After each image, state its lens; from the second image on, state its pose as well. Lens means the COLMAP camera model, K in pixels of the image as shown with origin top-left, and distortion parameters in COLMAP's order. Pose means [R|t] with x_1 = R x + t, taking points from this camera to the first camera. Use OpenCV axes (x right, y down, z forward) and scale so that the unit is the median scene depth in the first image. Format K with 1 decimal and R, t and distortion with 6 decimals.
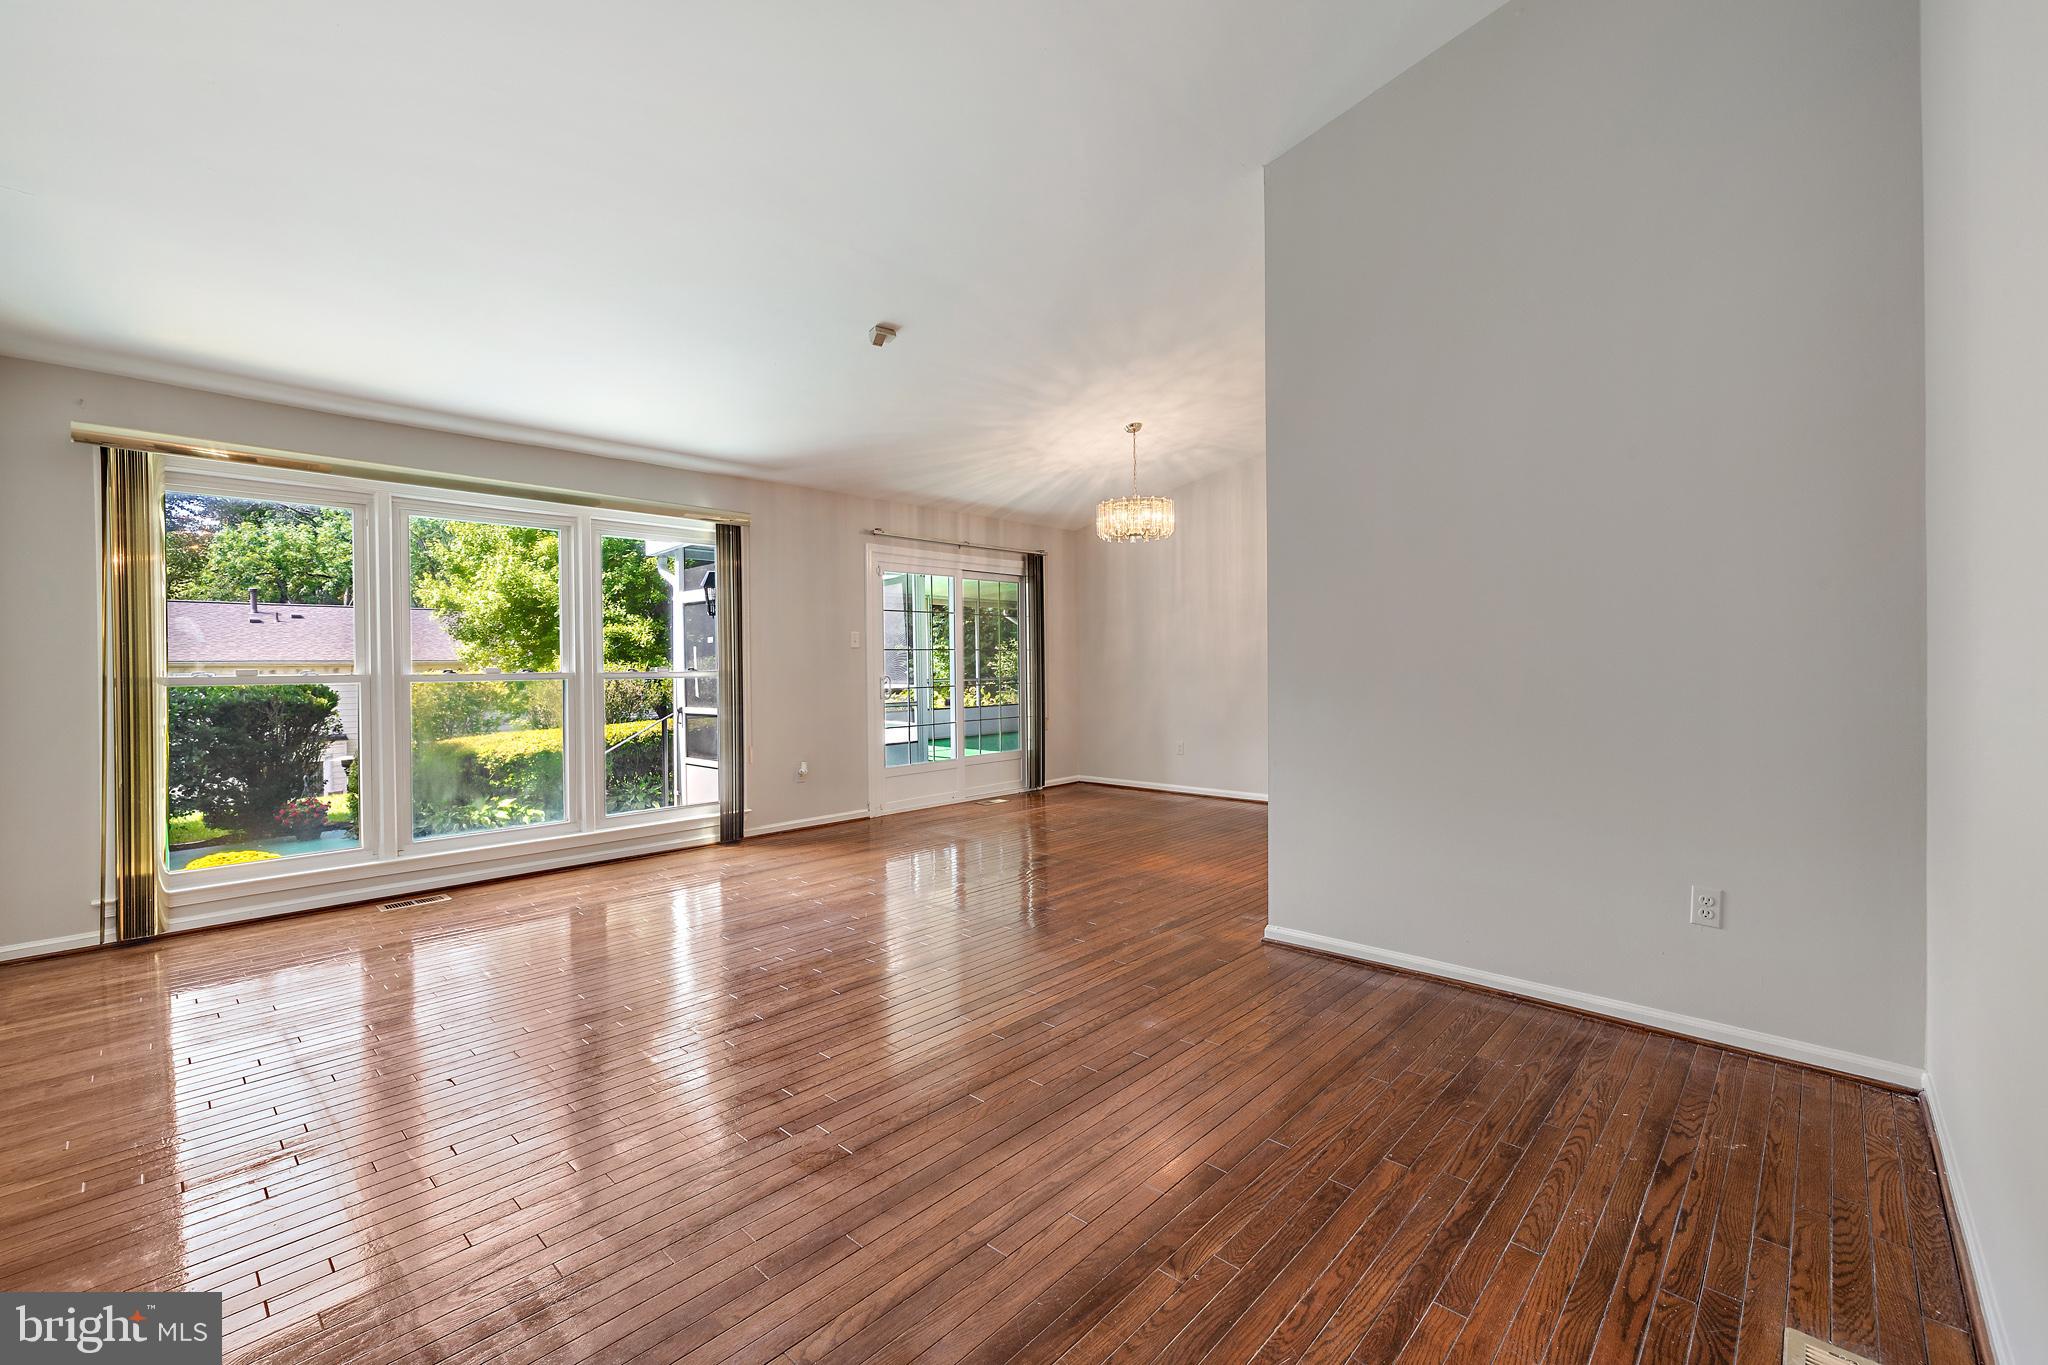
lens RADIAL K [[851.8, 0, 1019.5], [0, 851.8, 669.1], [0, 0, 1]] dist [0.001027, -0.000690]
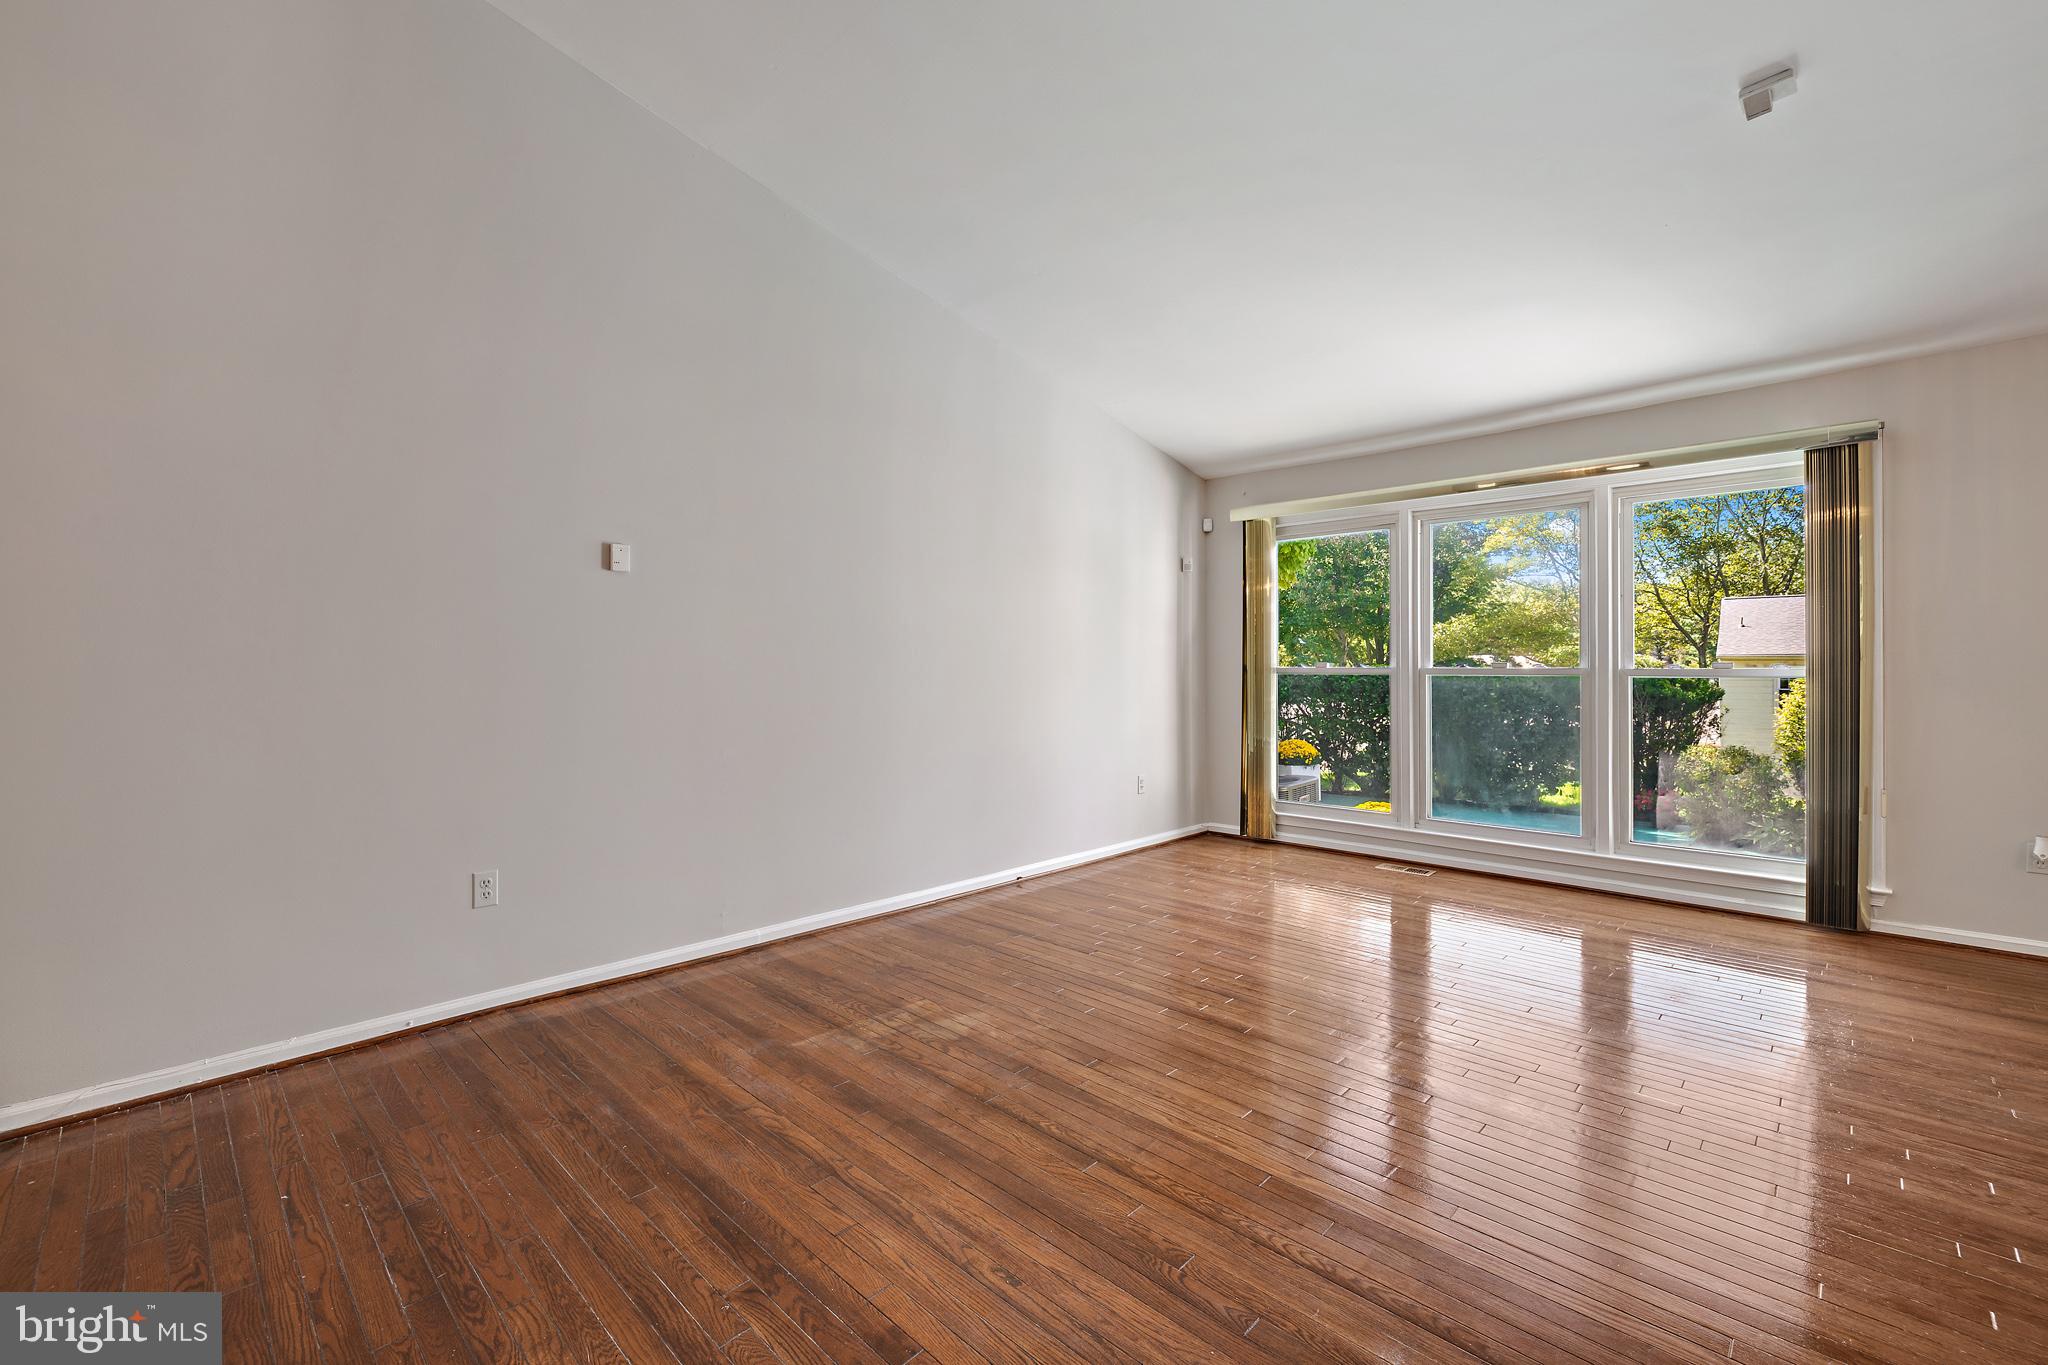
lens RADIAL K [[851.8, 0, 1023.1], [0, 851.8, 677.4], [0, 0, 1]] dist [0.001027, -0.000690]
pose [[-0.003625, 0.023177, -0.999725, 0.472826], [-0.003310, 0.999726, 0.023189, -0.007194], [0.999988, 0.003393, -0.003547, 0.550354]]
